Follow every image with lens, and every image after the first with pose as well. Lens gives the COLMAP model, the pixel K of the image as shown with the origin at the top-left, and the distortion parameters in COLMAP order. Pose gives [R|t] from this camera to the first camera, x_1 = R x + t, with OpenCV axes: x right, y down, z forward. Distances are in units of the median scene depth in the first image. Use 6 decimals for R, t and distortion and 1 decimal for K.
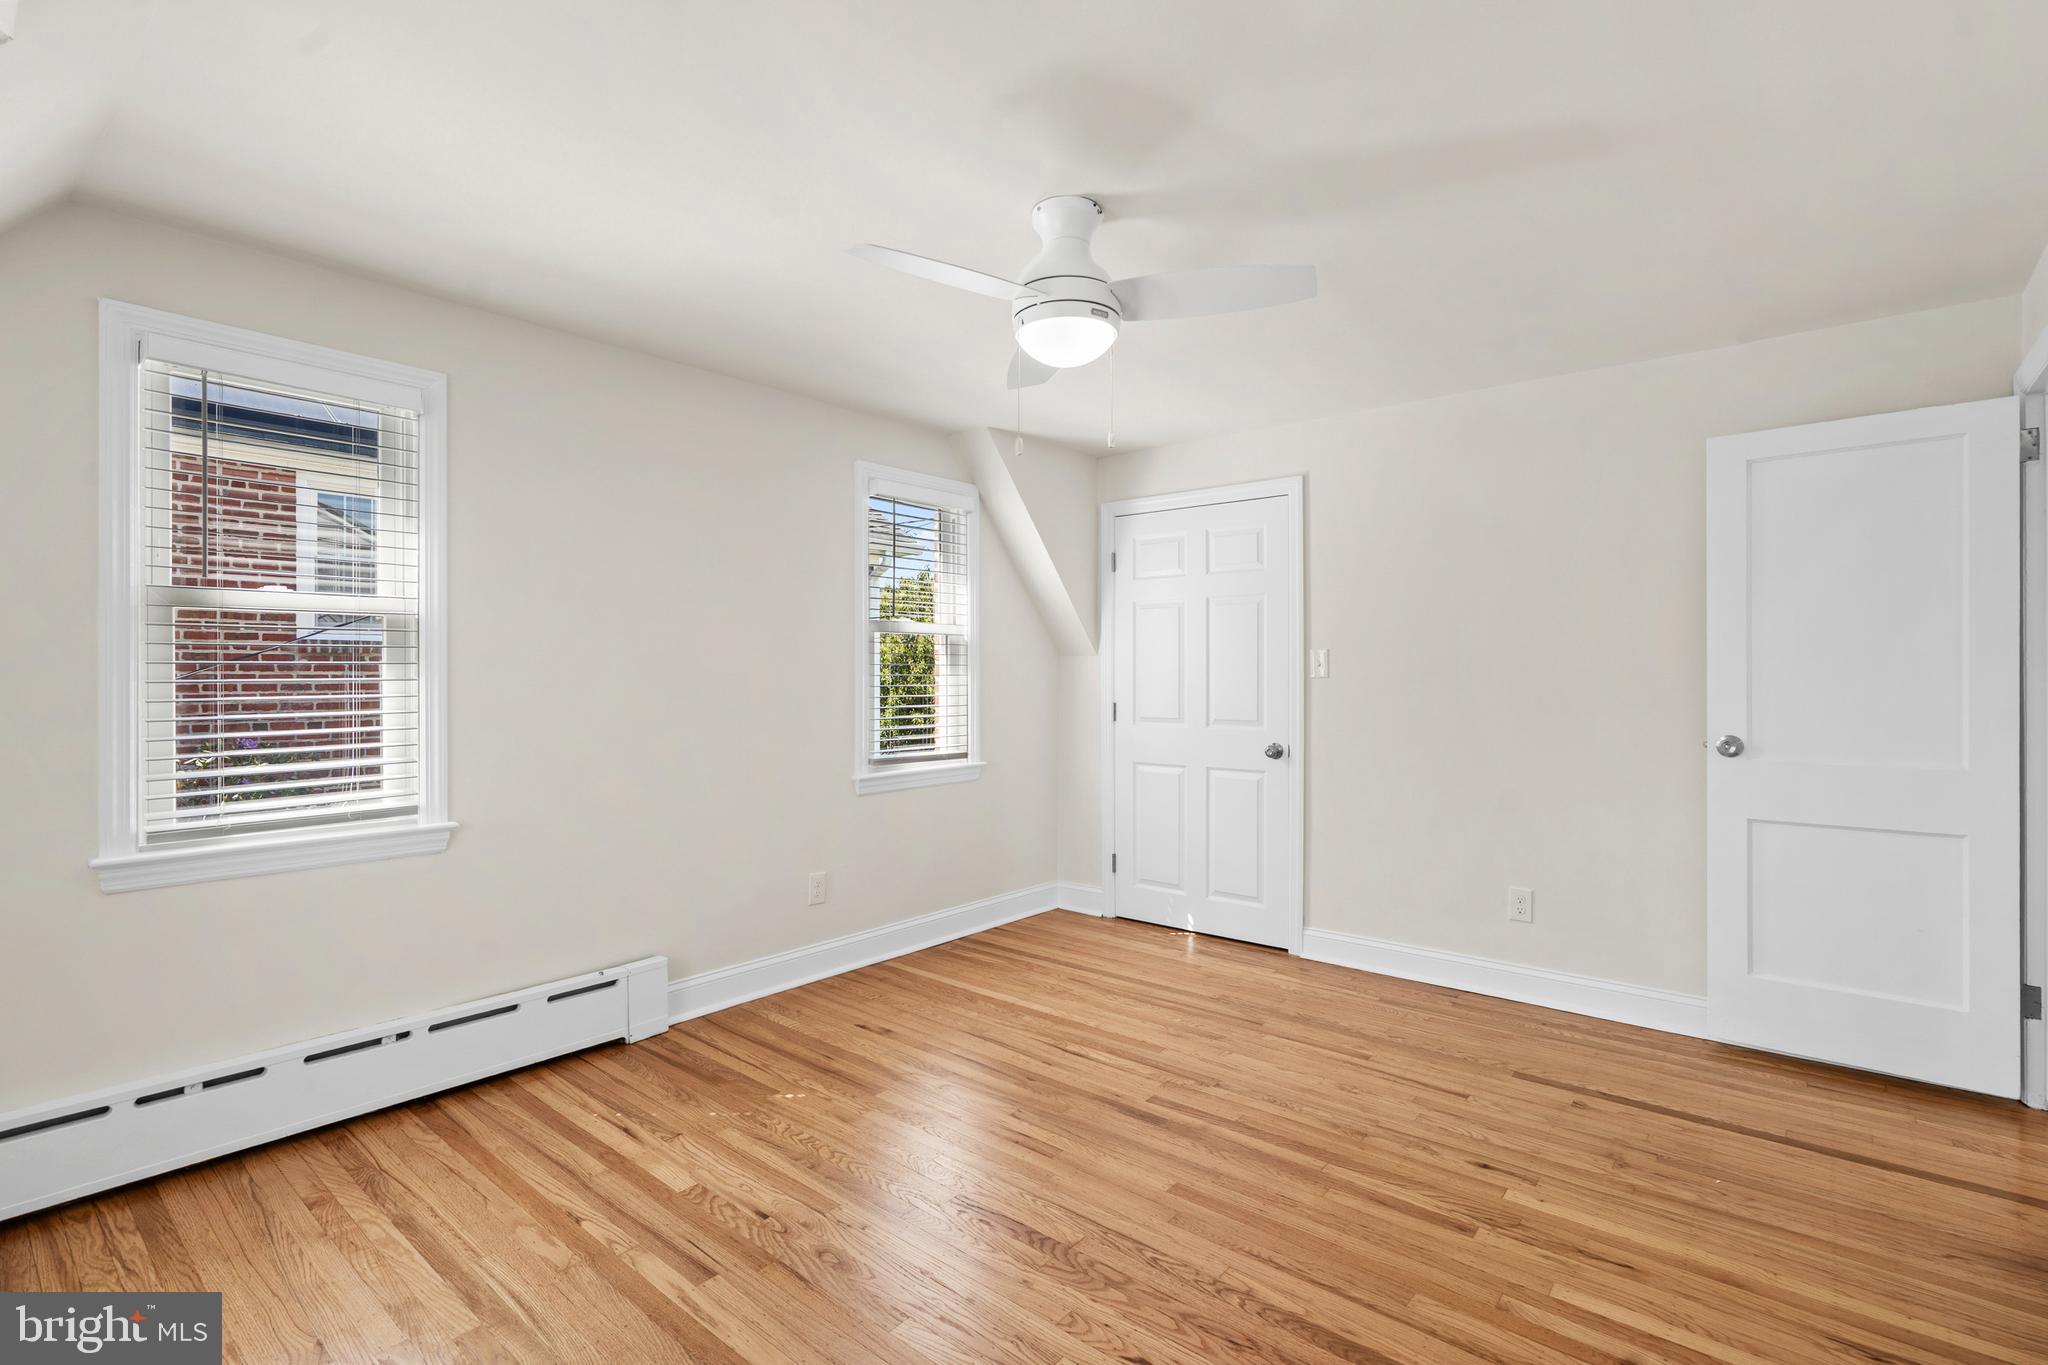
lens RADIAL K [[942.1, 0, 1026.0], [0, 942.1, 653.8], [0, 0, 1]] dist [-0.001236, 0.001902]
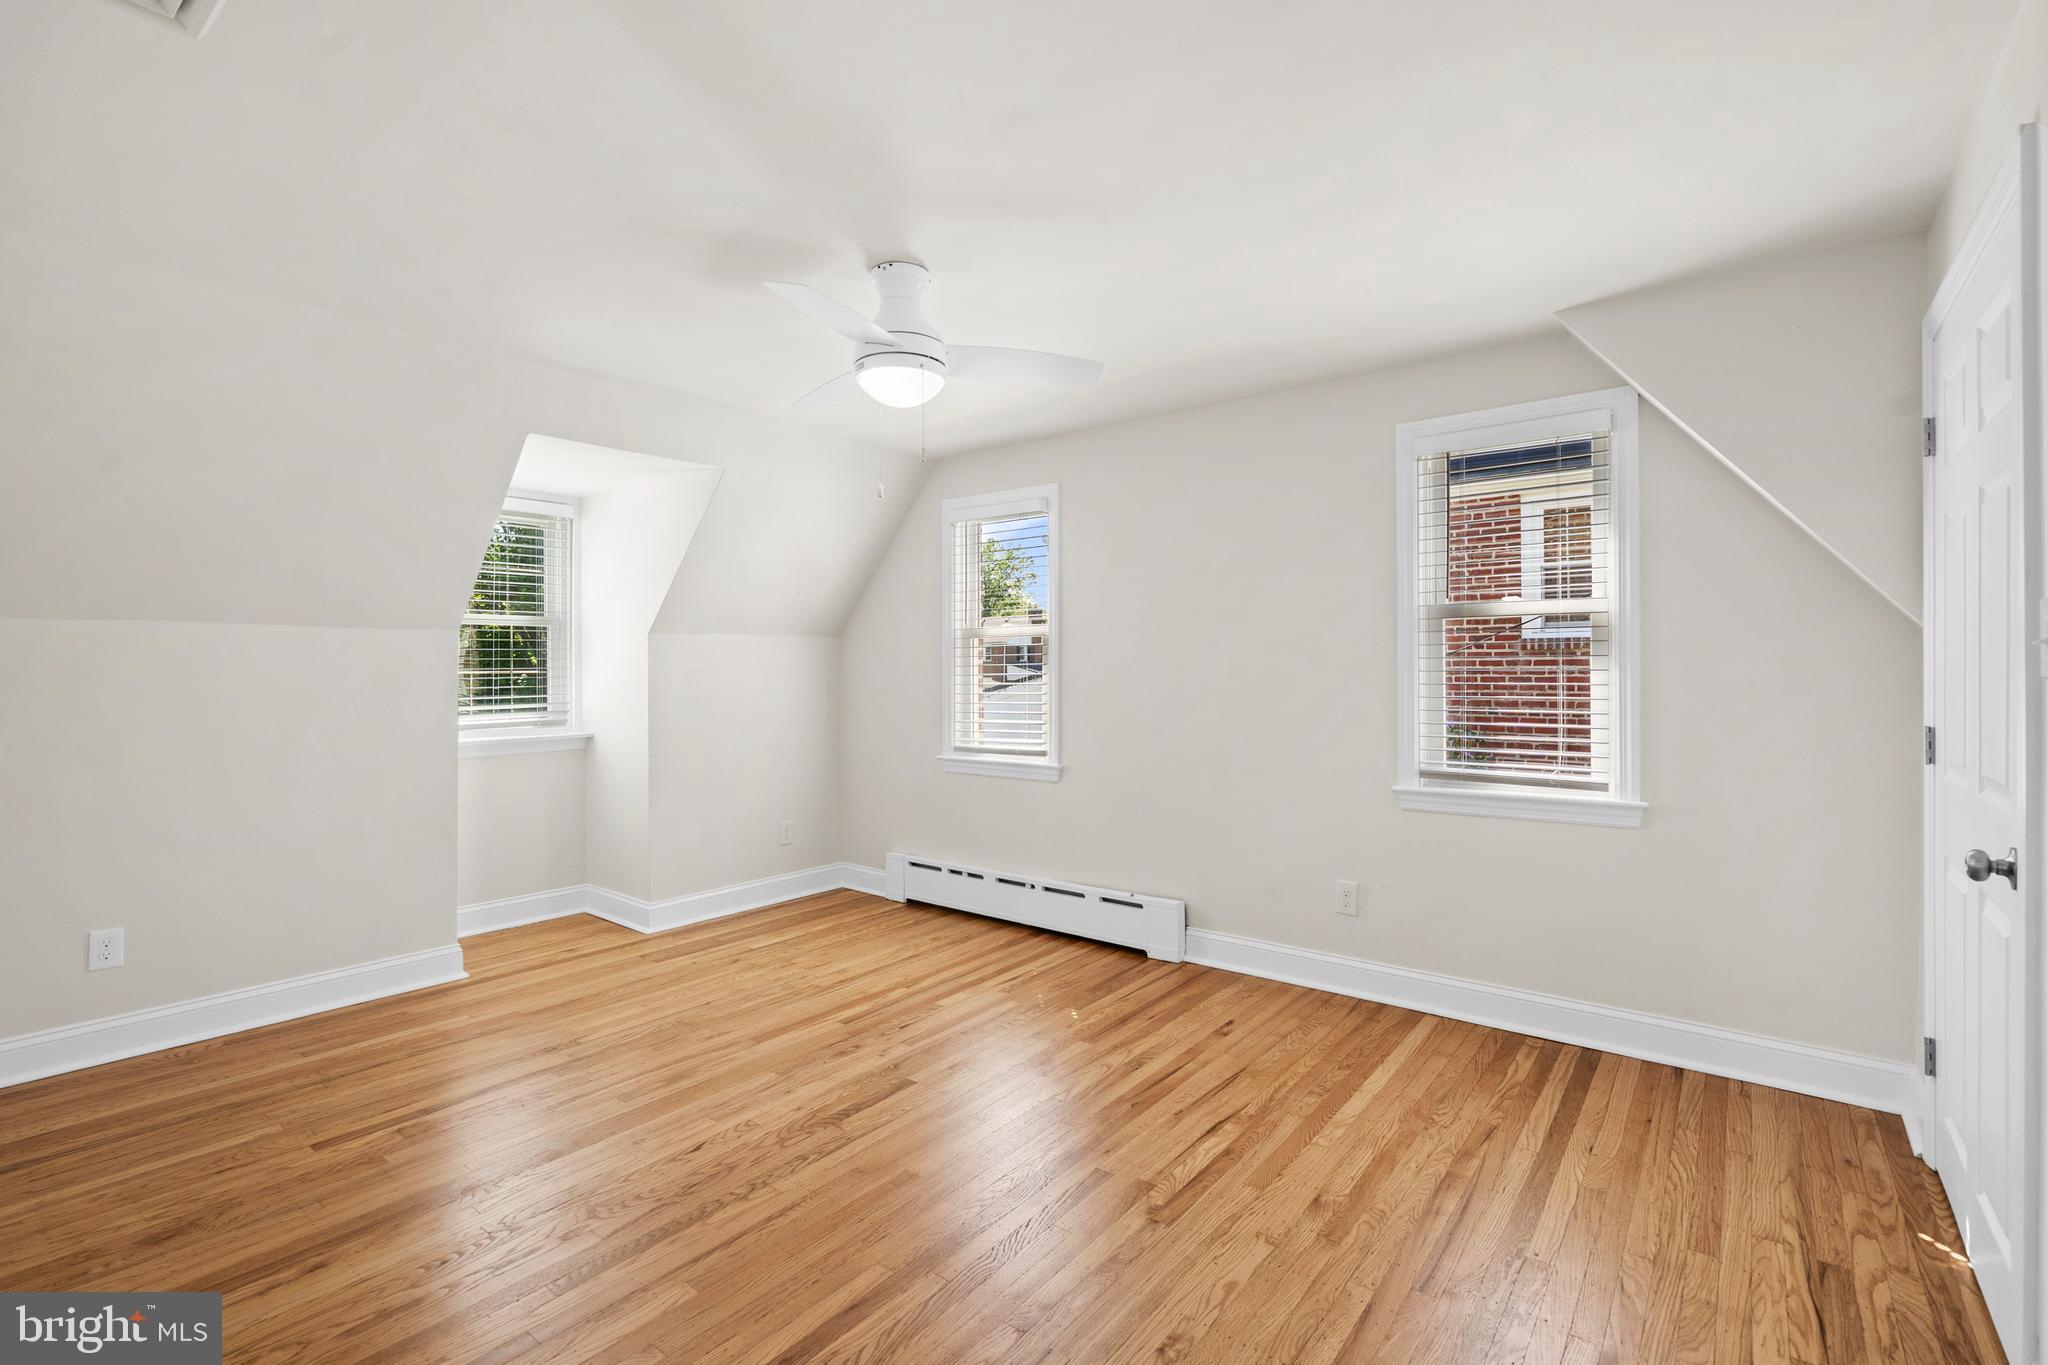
lens RADIAL K [[934.0, 0, 1021.0], [0, 934.0, 650.4], [0, 0, 1]] dist [-0.000818, 0.000577]
pose [[0.027042, -0.022293, -0.999386, 0.750142], [0.026743, 0.999410, -0.021570, 0.015180], [0.999277, -0.026143, 0.027622, 0.699783]]
